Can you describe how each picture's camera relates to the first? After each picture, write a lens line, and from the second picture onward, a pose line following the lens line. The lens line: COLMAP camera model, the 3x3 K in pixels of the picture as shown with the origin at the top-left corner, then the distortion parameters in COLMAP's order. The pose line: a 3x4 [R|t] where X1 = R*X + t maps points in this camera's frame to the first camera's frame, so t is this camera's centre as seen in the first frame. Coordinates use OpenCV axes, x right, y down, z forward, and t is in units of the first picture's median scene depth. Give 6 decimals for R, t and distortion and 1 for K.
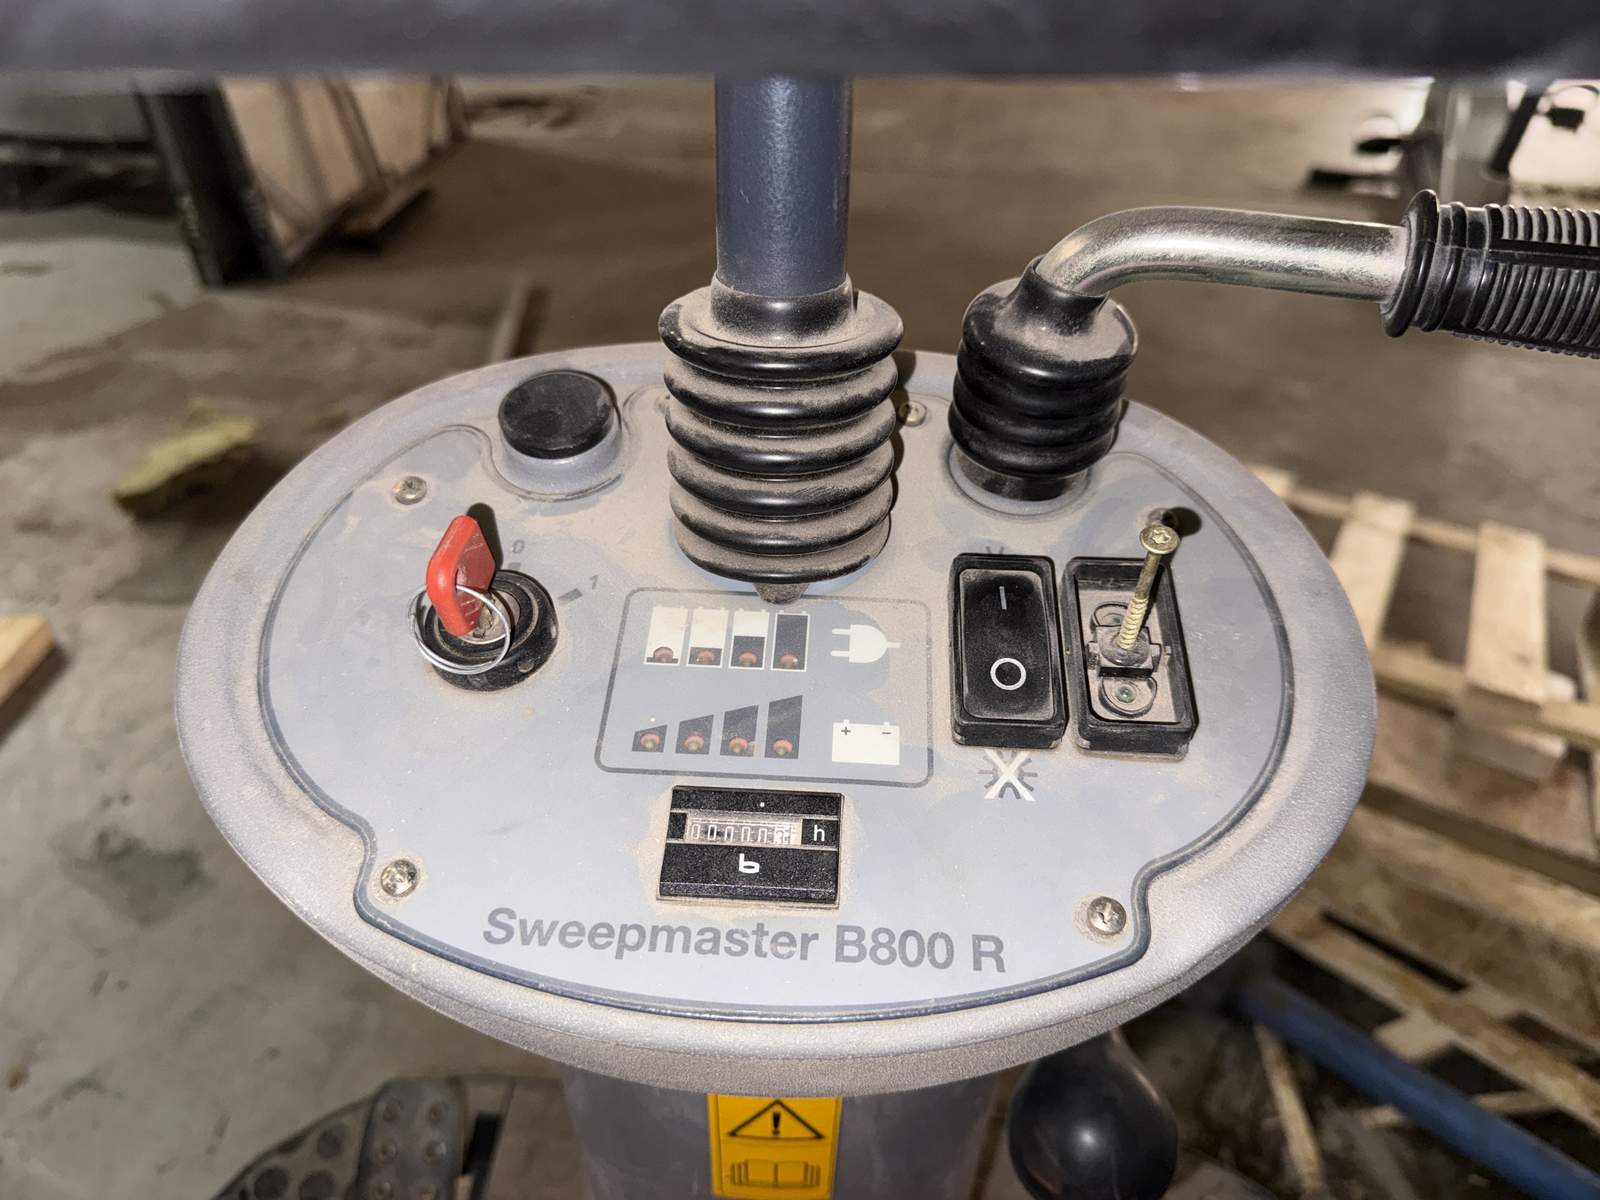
lens RADIAL K [[1147.7, 0, 809.9], [0, 1147.7, 601.4], [0, 0, 1]] dist [0.027926, -0.044216]
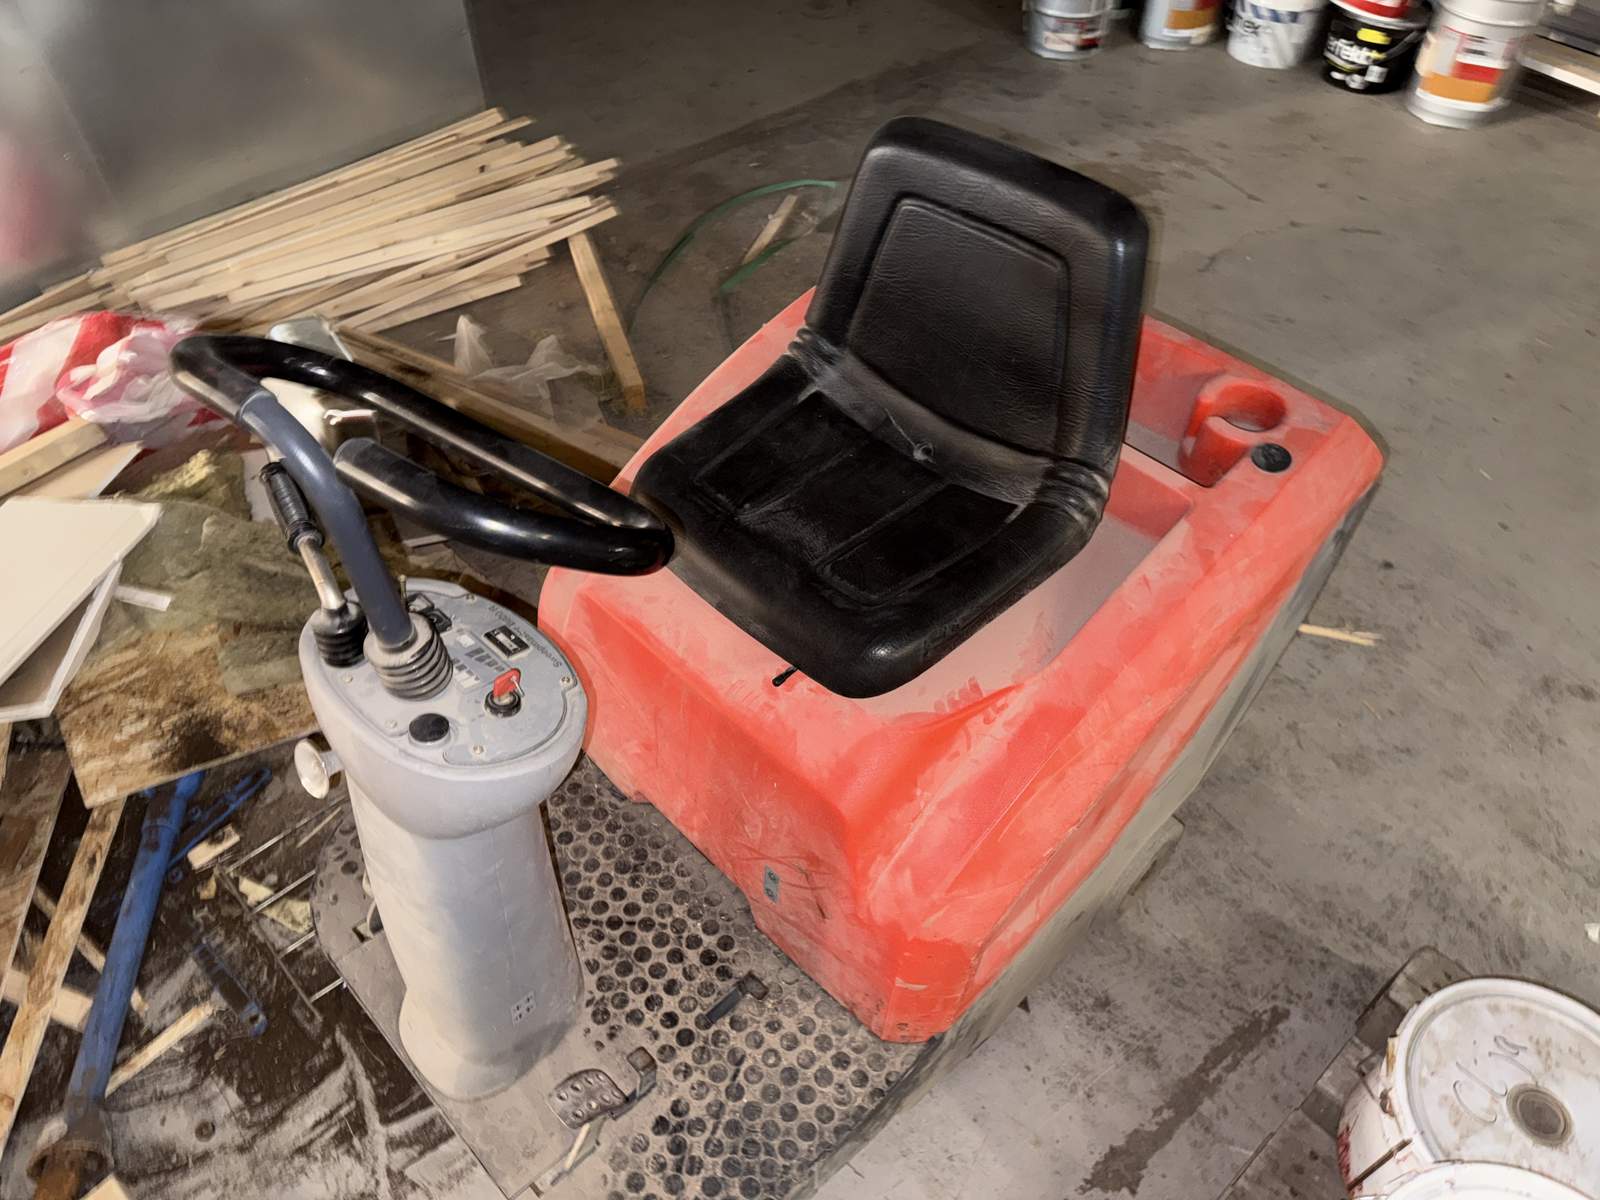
lens RADIAL K [[1147.7, 0, 783.6], [0, 1147.7, 588.7], [0, 0, 1]] dist [0.027926, -0.044216]
pose [[-0.746586, -0.496302, 0.443050, -2.506196], [0.400474, 0.196523, 0.894986, -3.111842], [-0.531253, 0.845614, 0.052035, 0.043741]]
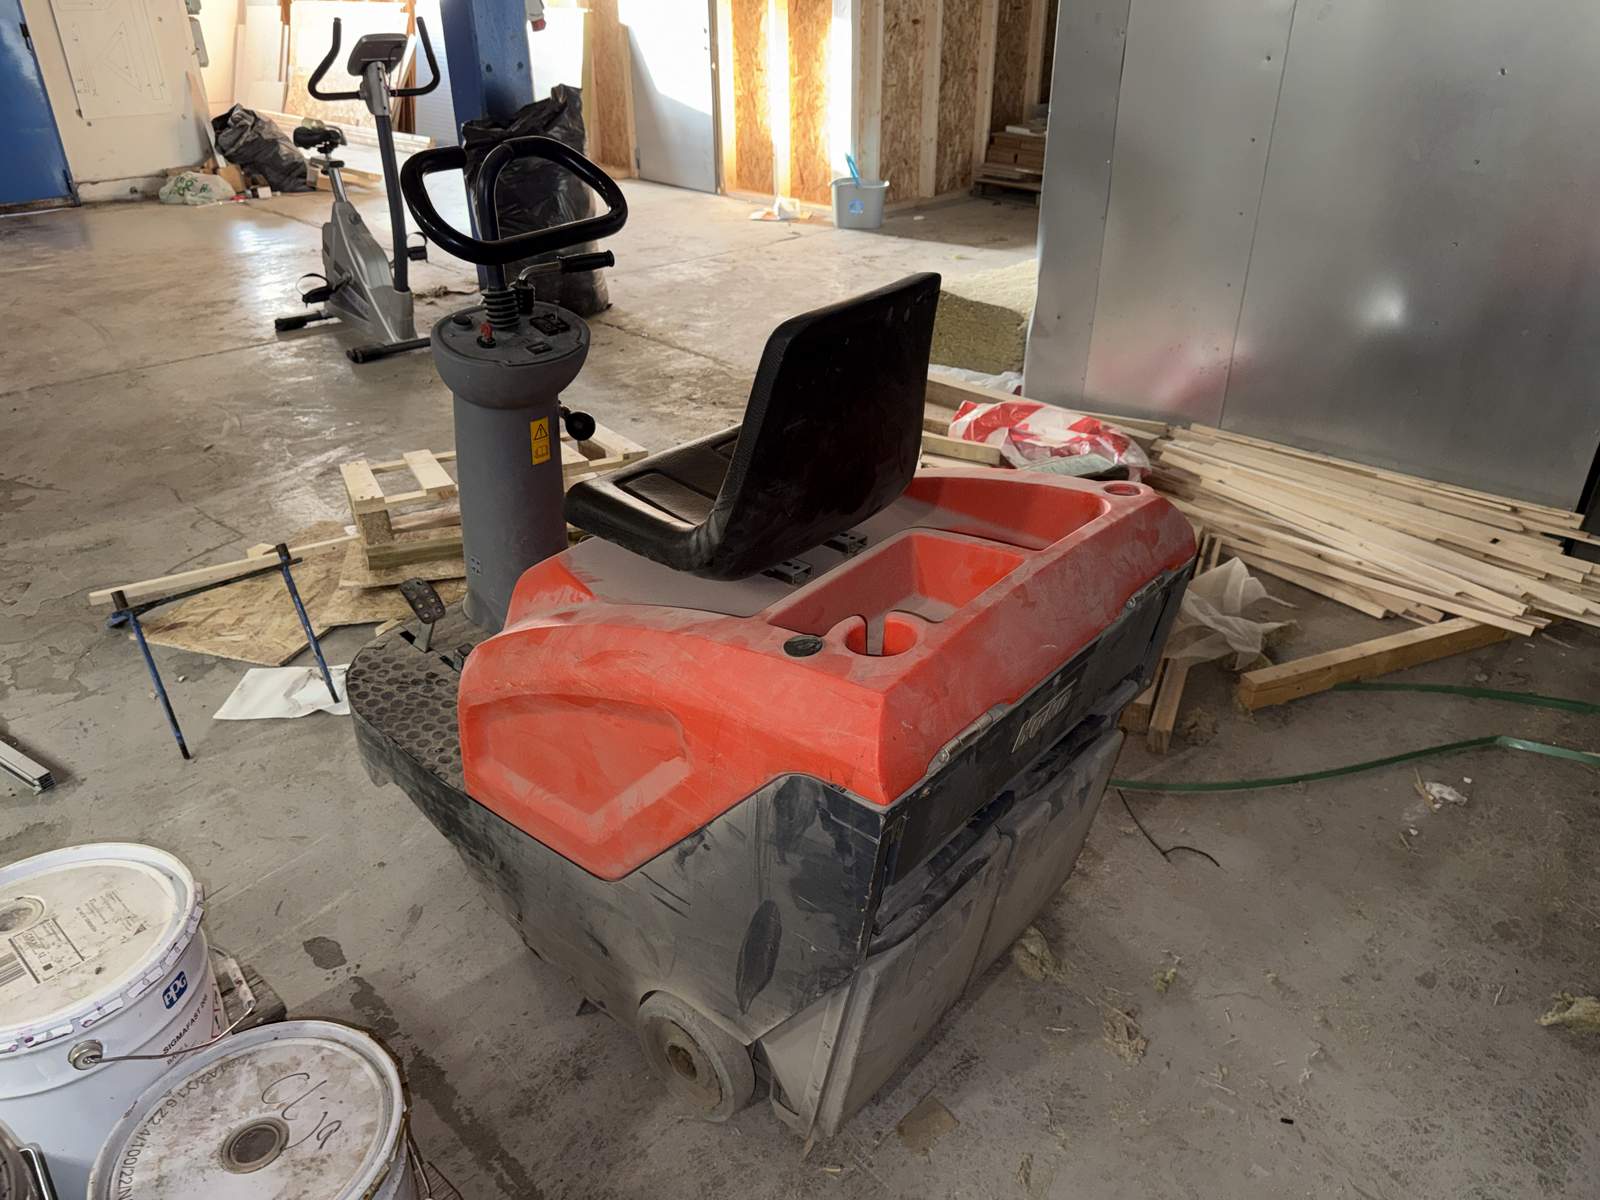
lens RADIAL K [[1147.7, 0, 819.2], [0, 1147.7, 577.8], [0, 0, 1]] dist [0.027926, -0.044216]
pose [[0.573236, -0.397233, 0.716664, -5.002325], [0.494444, 0.865137, 0.084039, 1.766403], [-0.653396, 0.306176, 0.692337, -5.023232]]
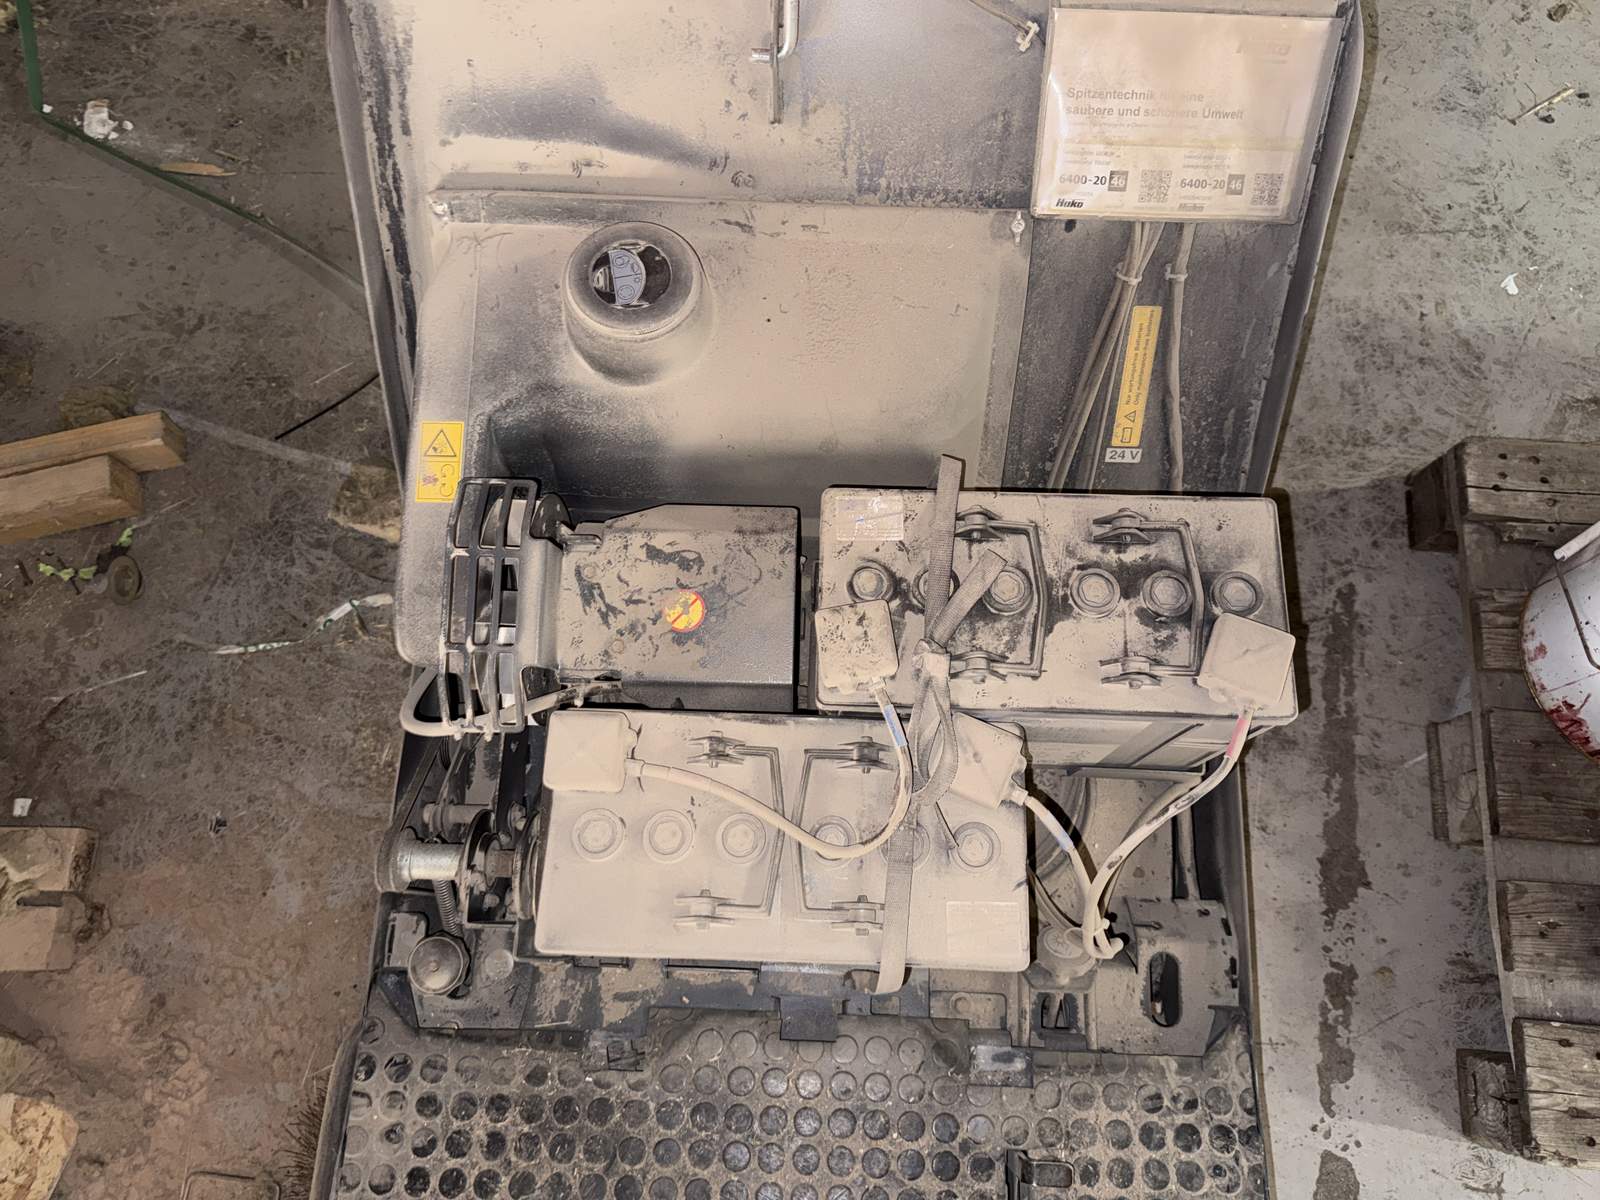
lens RADIAL K [[1147.7, 0, 822.3], [0, 1147.7, 590.6], [0, 0, 1]] dist [0.027926, -0.044216]
pose [[-0.998956, 0.027191, -0.036706, -0.117970], [-0.043497, -0.320778, 0.946155, -0.773599], [0.013952, 0.946764, 0.321626, -0.938374]]
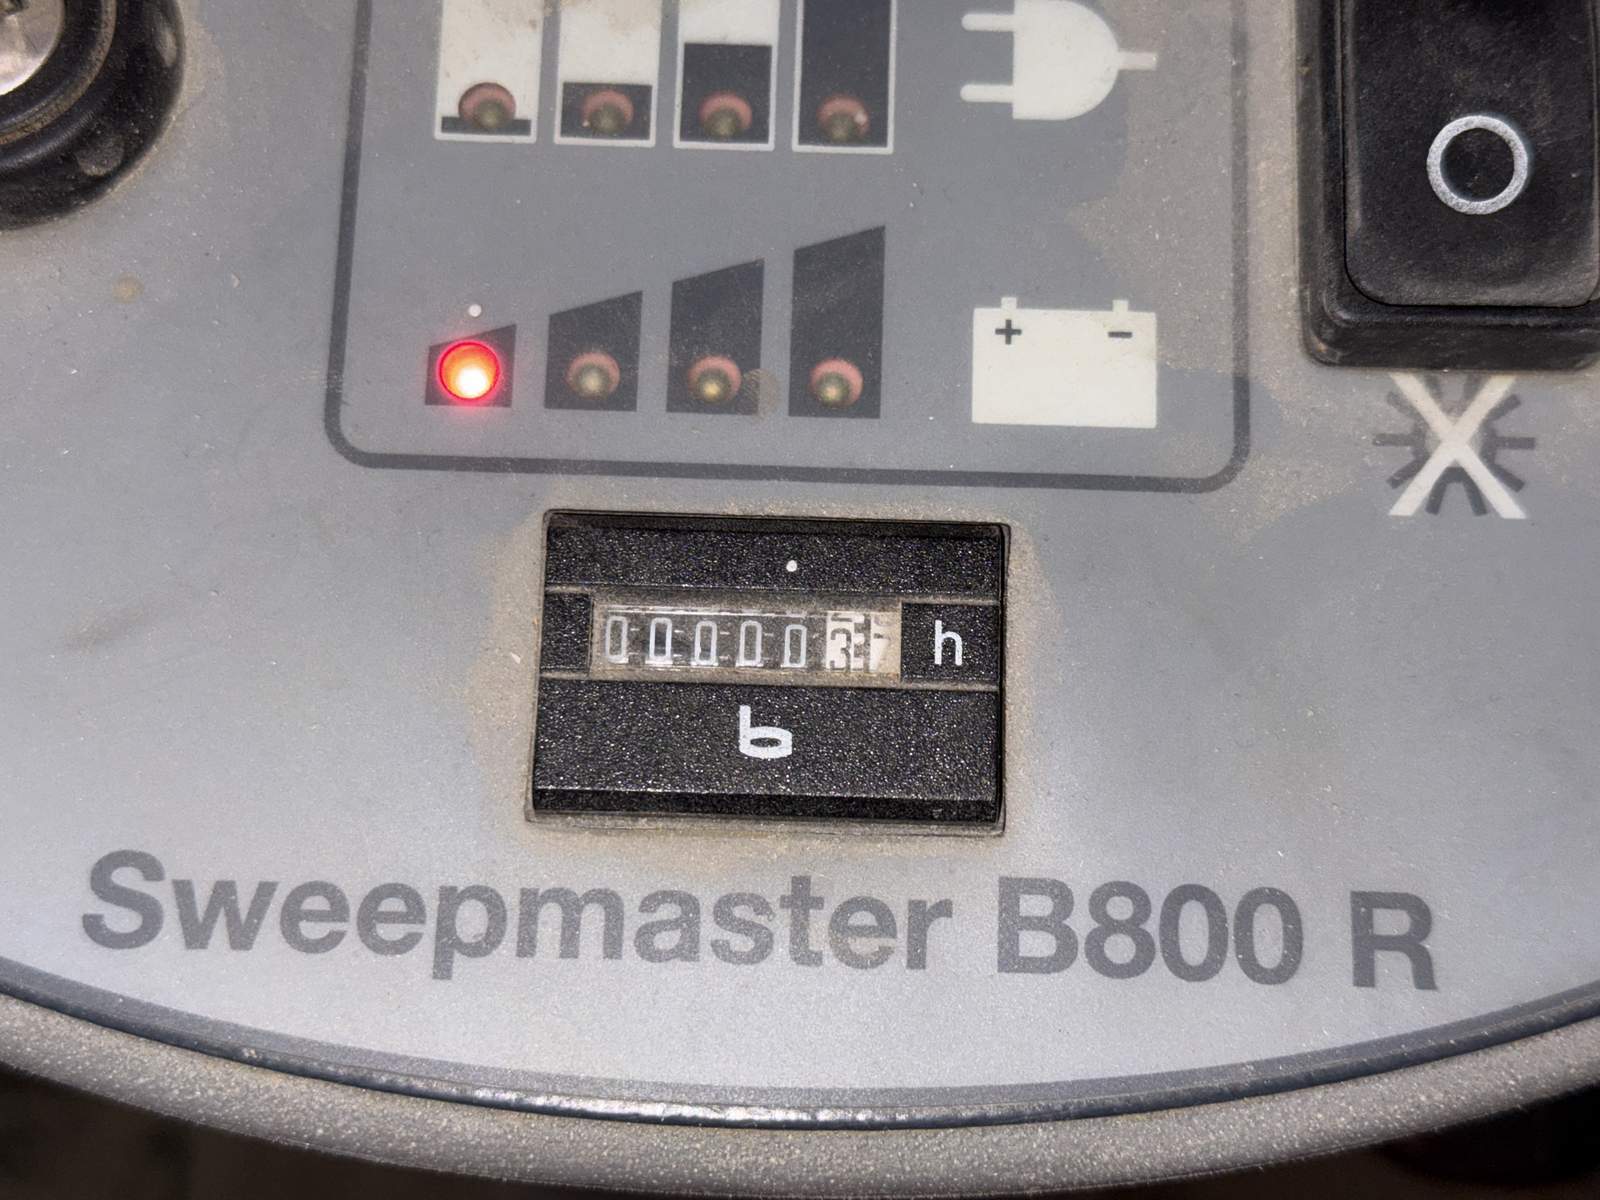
lens RADIAL K [[2299.5, 0, 796.1], [0, 2299.5, 603.5], [0, 0, 1]] dist [0.084697, 0.000000]
pose [[0.999664, -0.025899, -0.001426, -0.037477], [0.024231, 0.912854, 0.407566, -0.108308], [-0.009253, -0.407464, 0.913174, 0.302459]]
